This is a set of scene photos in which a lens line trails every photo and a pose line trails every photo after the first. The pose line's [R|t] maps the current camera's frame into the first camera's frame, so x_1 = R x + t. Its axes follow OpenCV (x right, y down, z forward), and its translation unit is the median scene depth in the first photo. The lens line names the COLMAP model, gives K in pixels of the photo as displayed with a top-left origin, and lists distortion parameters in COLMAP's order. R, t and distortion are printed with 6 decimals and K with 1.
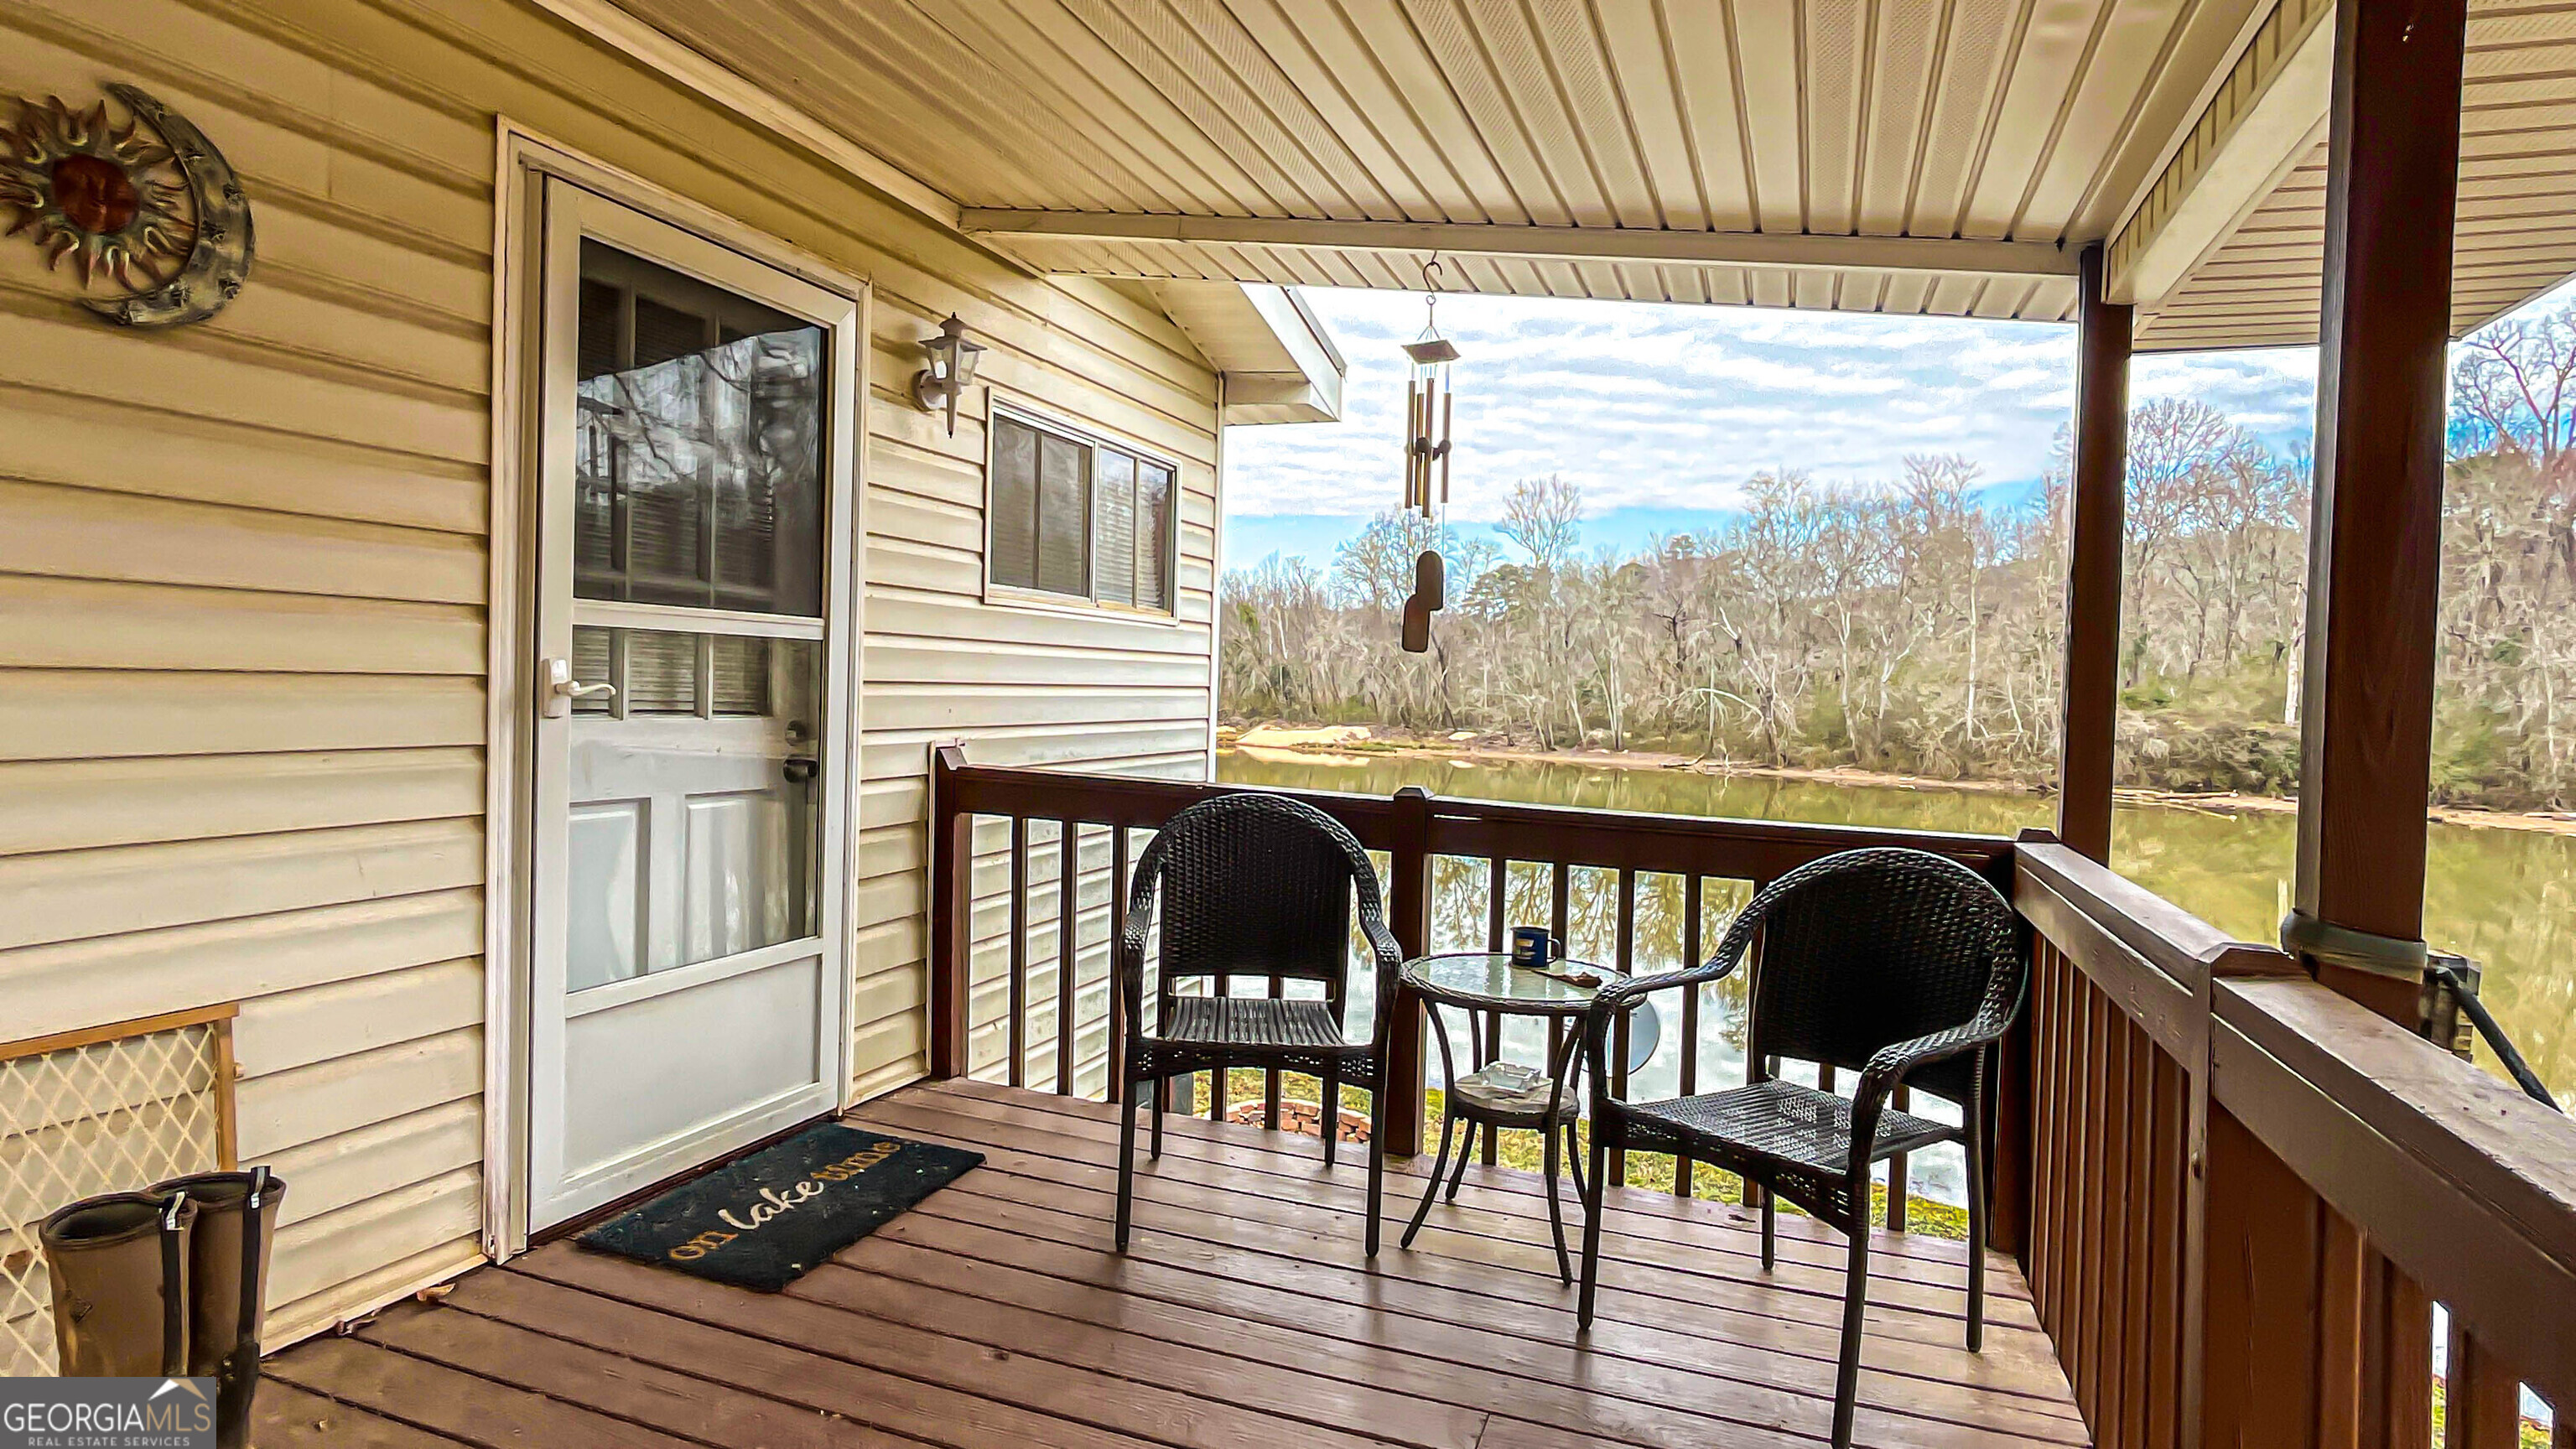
lens RADIAL K [[1370.5, 0, 1282.9], [0, 1370.5, 705.7], [0, 0, 1]] dist [-0.001768, -0.000494]
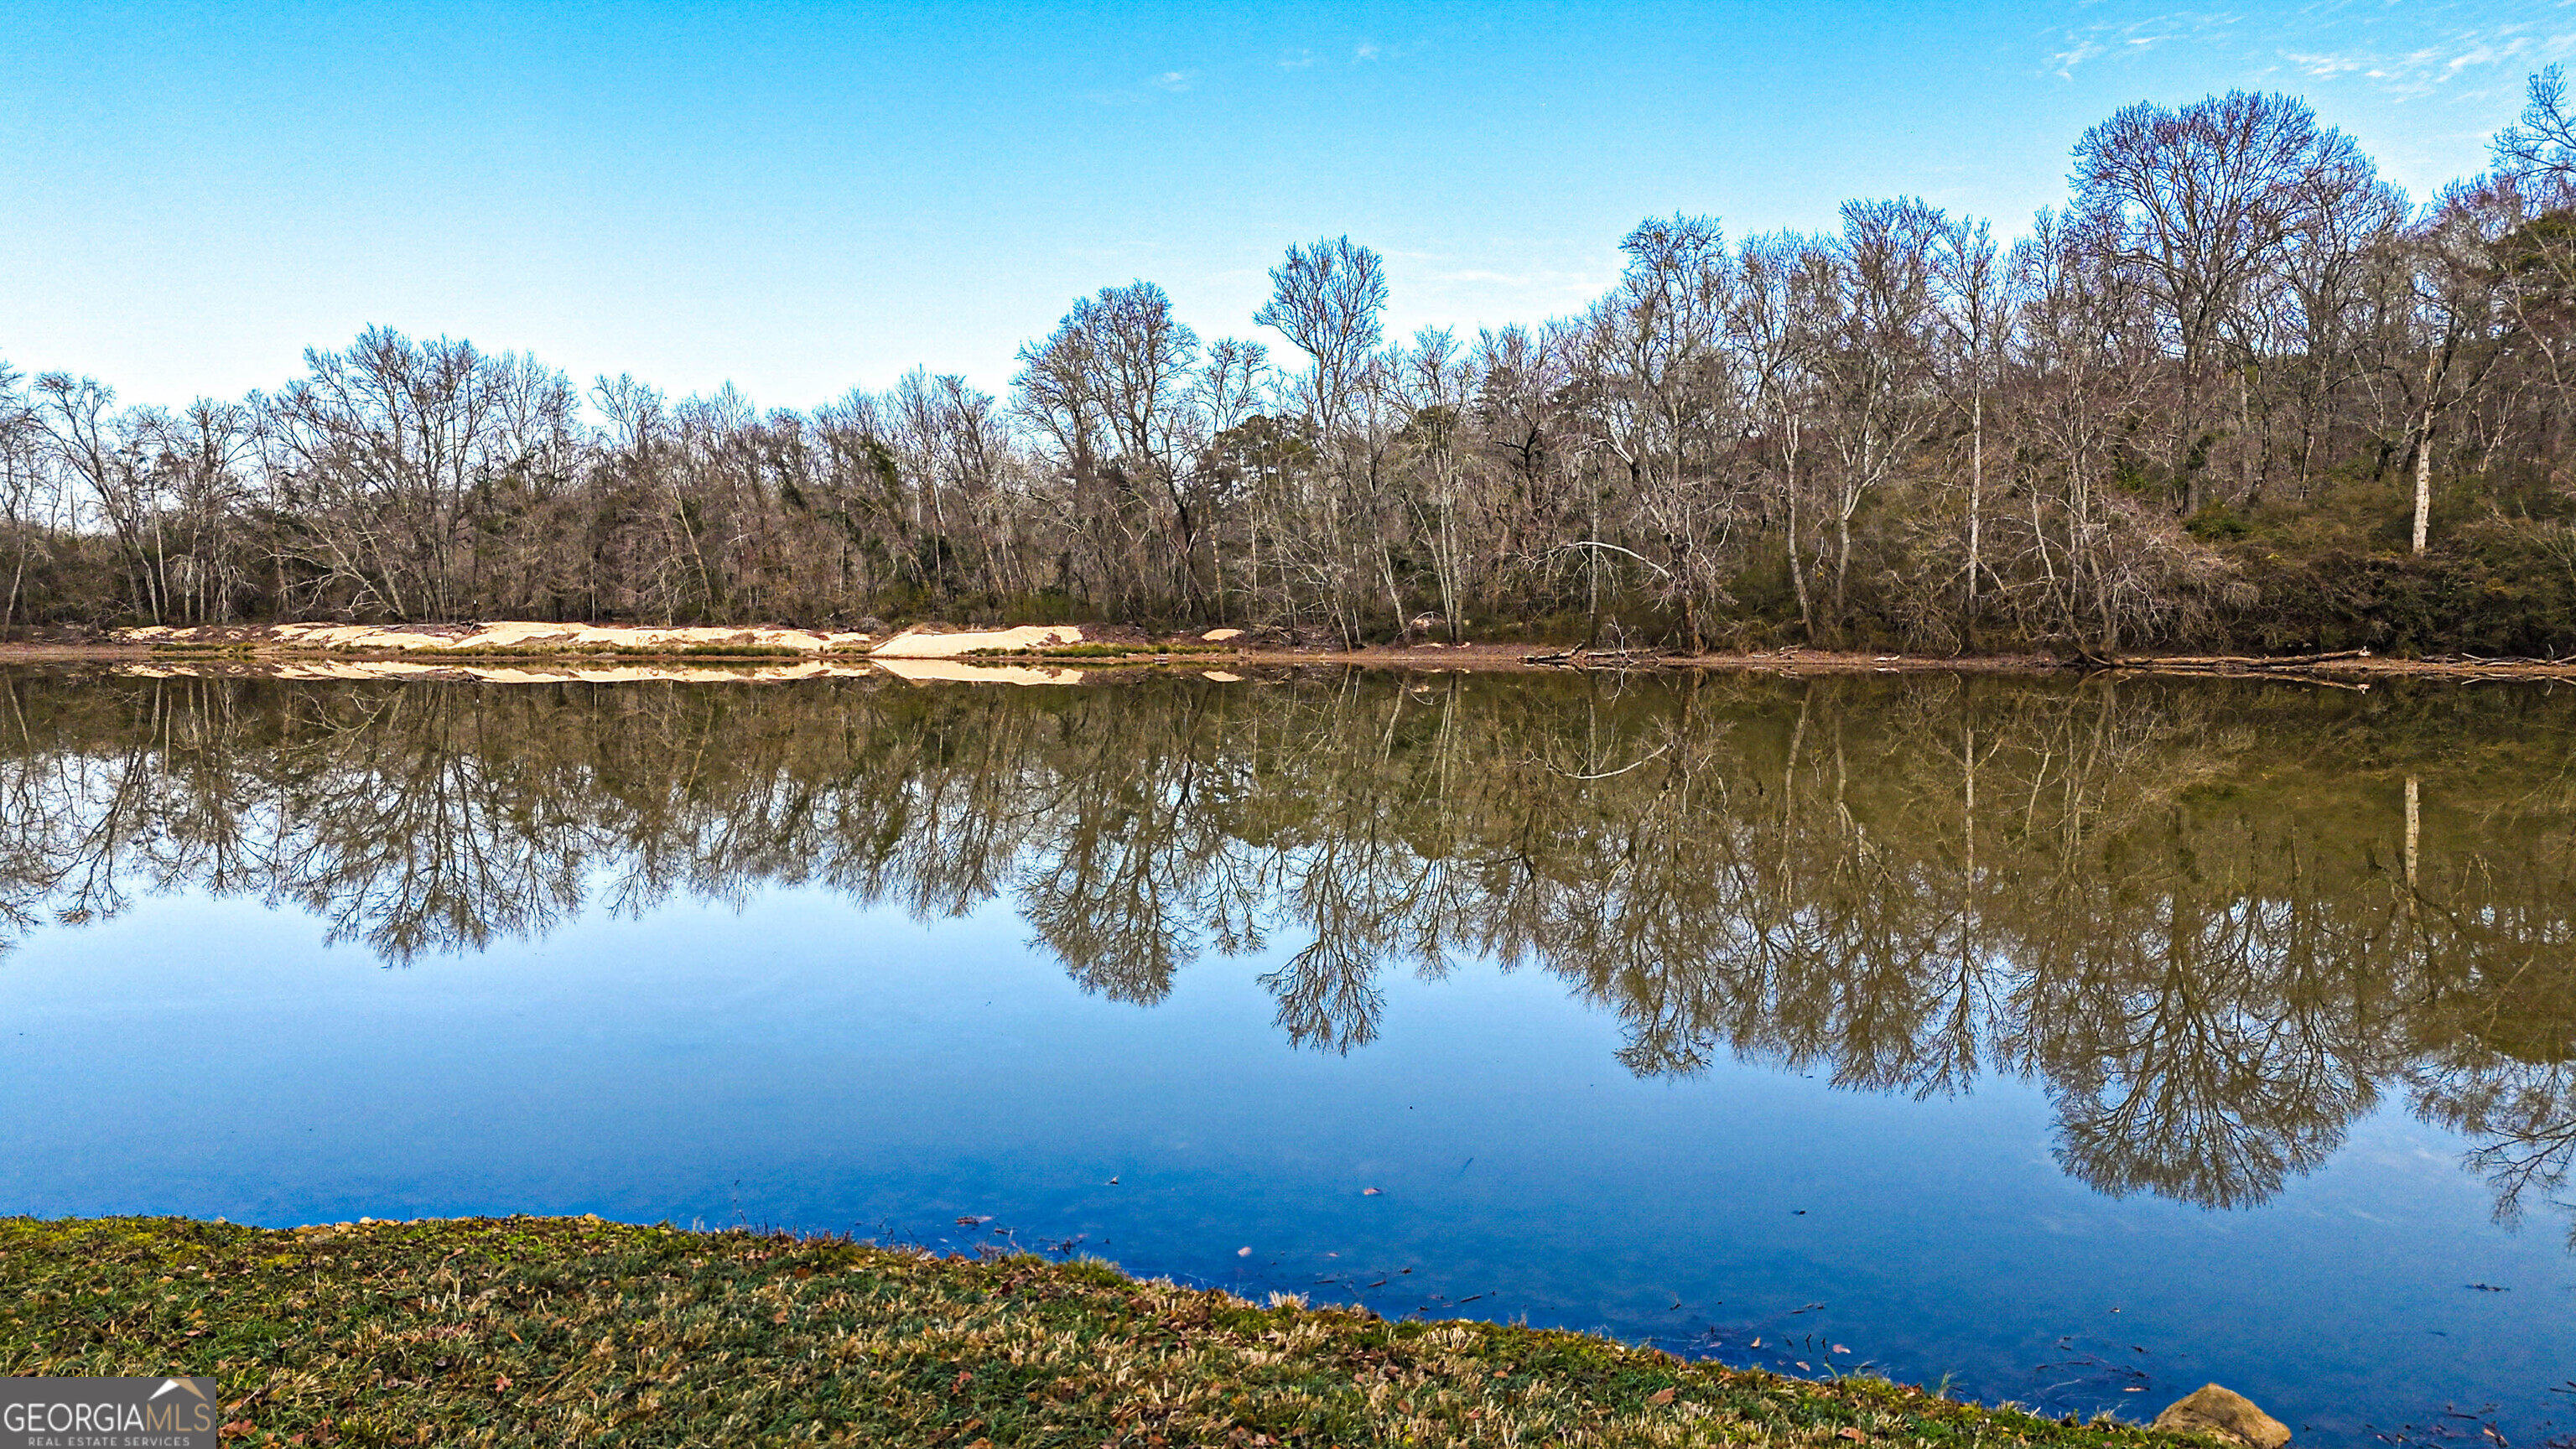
lens RADIAL K [[1883.6, 0, 1294.2], [0, 1883.6, 722.9], [0, 0, 1]] dist [0.082110, -0.077928]
pose [[0.982569, -0.041577, 0.181191, -0.001276], [0.033445, 0.998301, 0.047708, 0.026103], [-0.182867, -0.040817, 0.982290, 0.114616]]
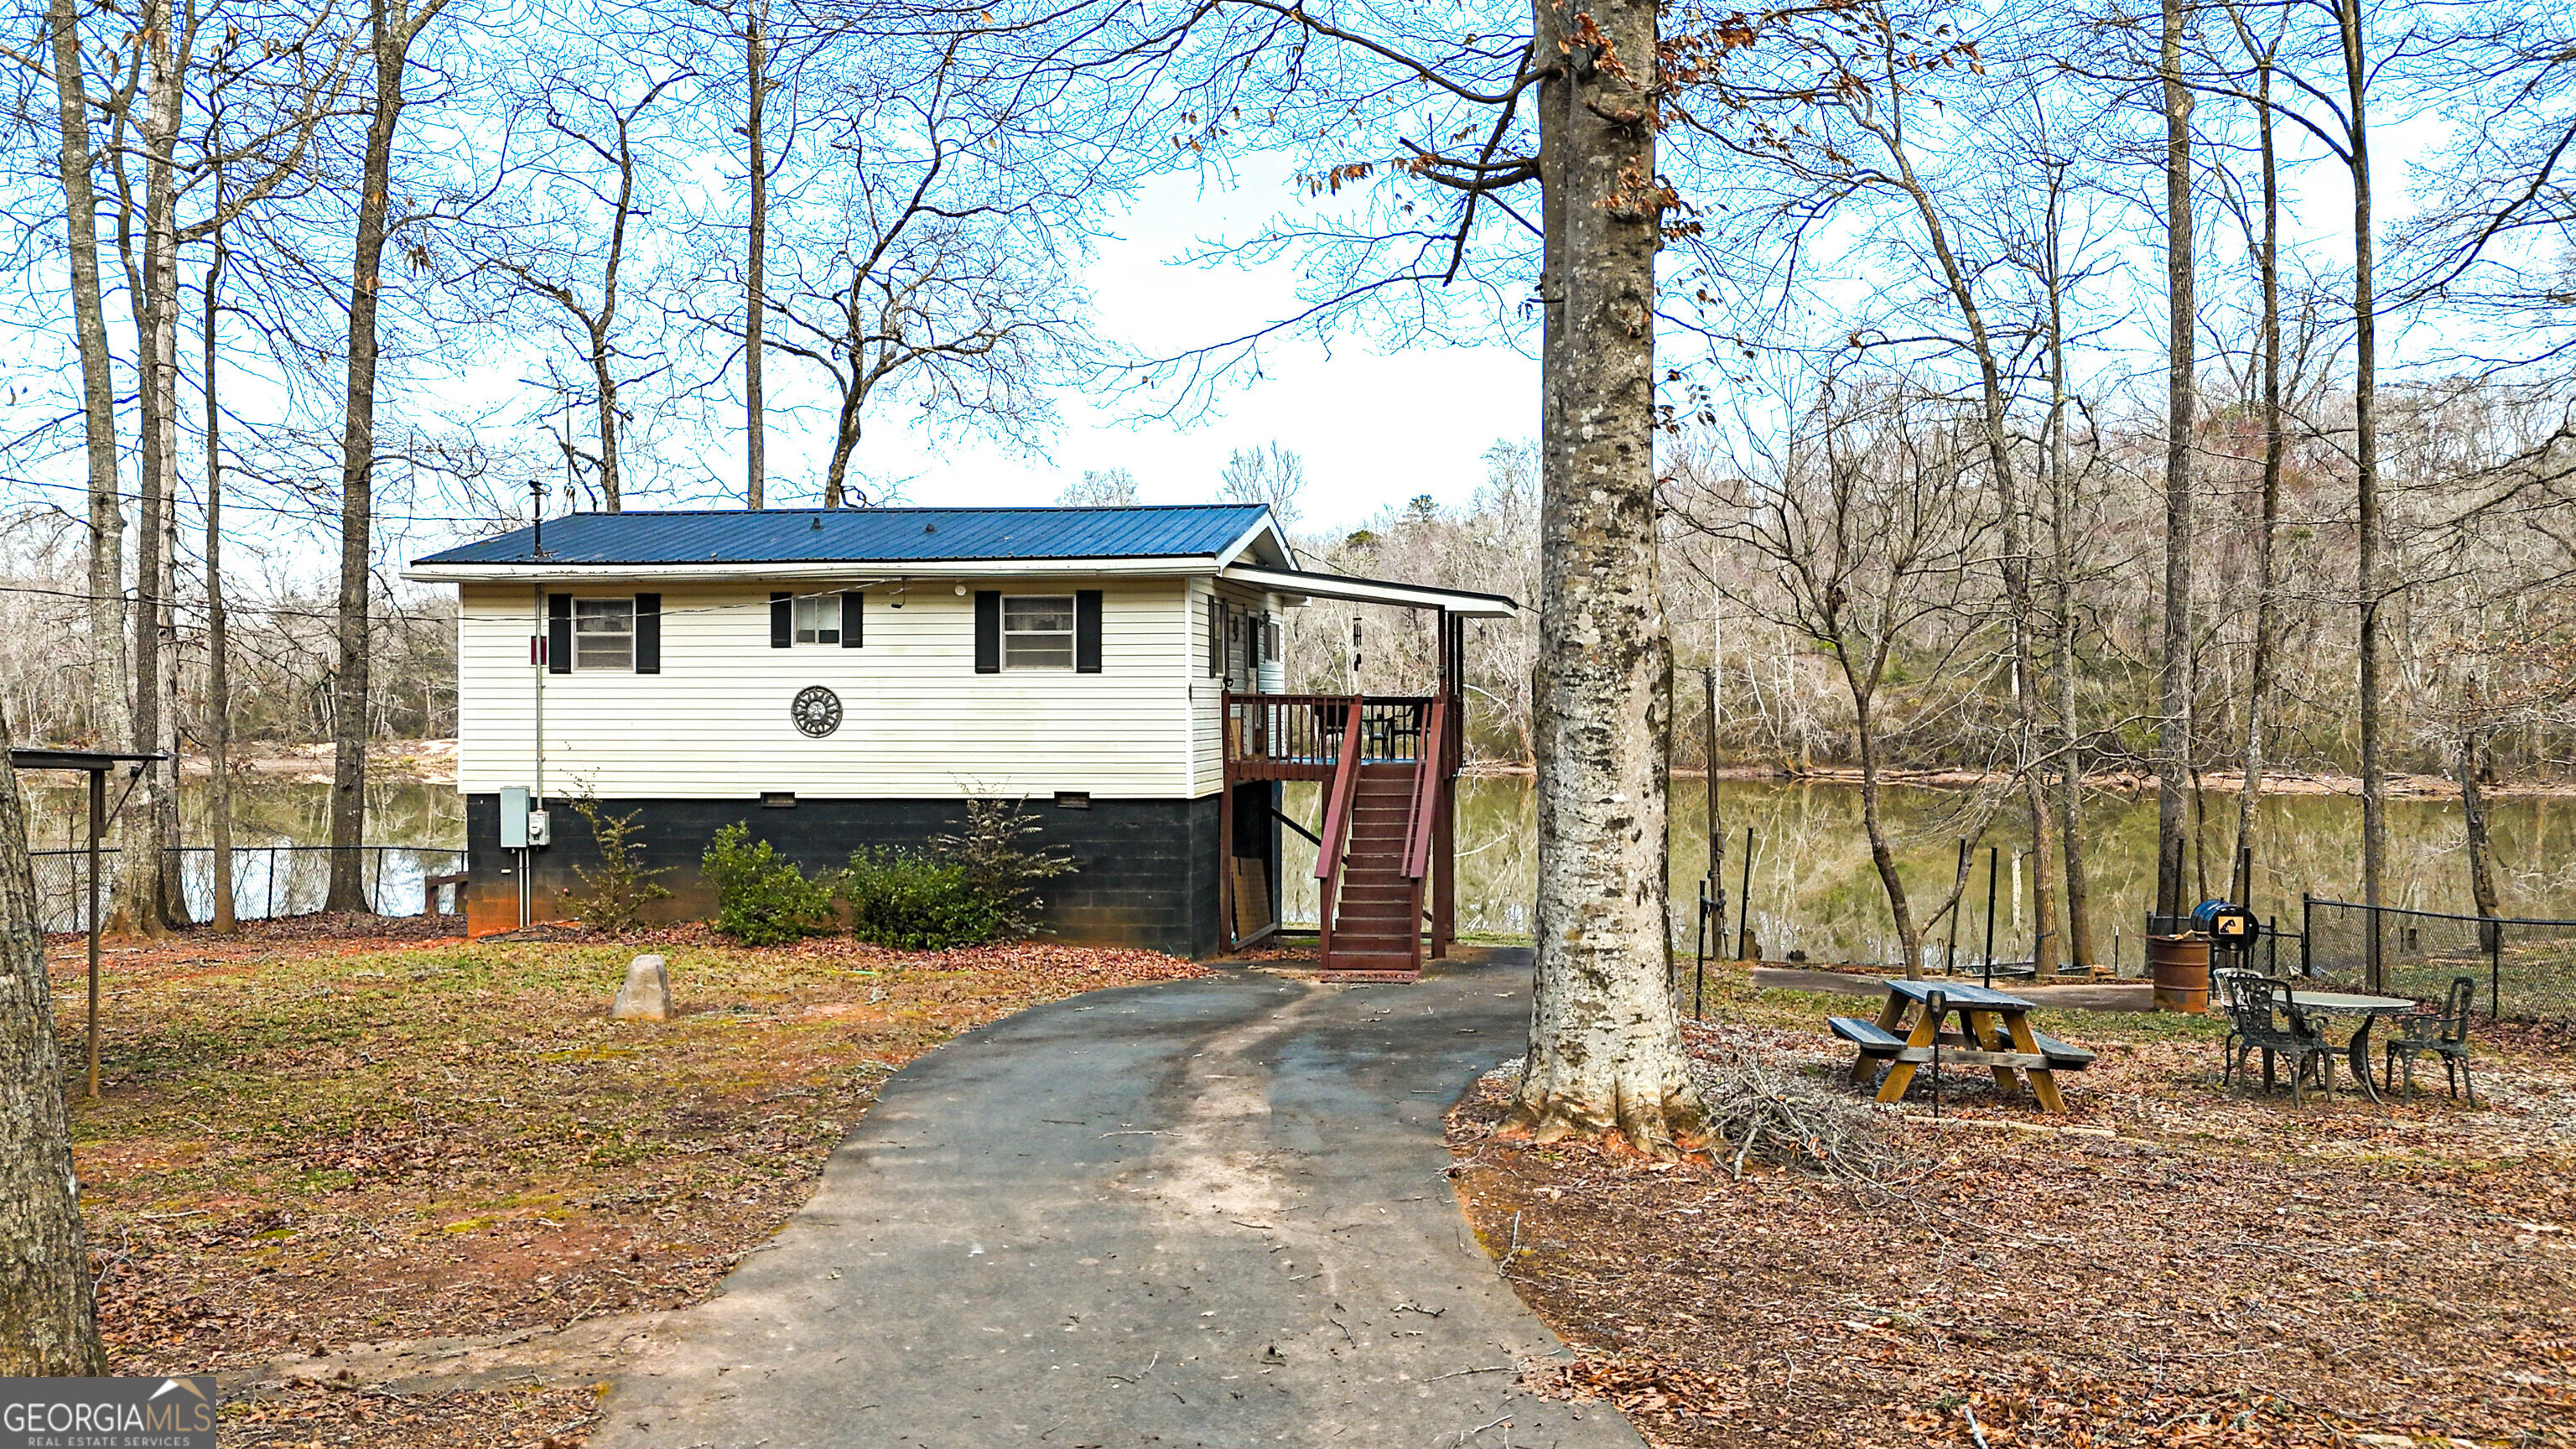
lens RADIAL K [[1883.6, 0, 1292.4], [0, 1883.6, 686.7], [0, 0, 1]] dist [0.082110, -0.077928]
pose [[0.977350, -0.033094, 0.209027, -0.051465], [0.036612, 0.999245, -0.012981, 0.003443], [-0.208439, 0.020340, 0.977824, -0.188761]]
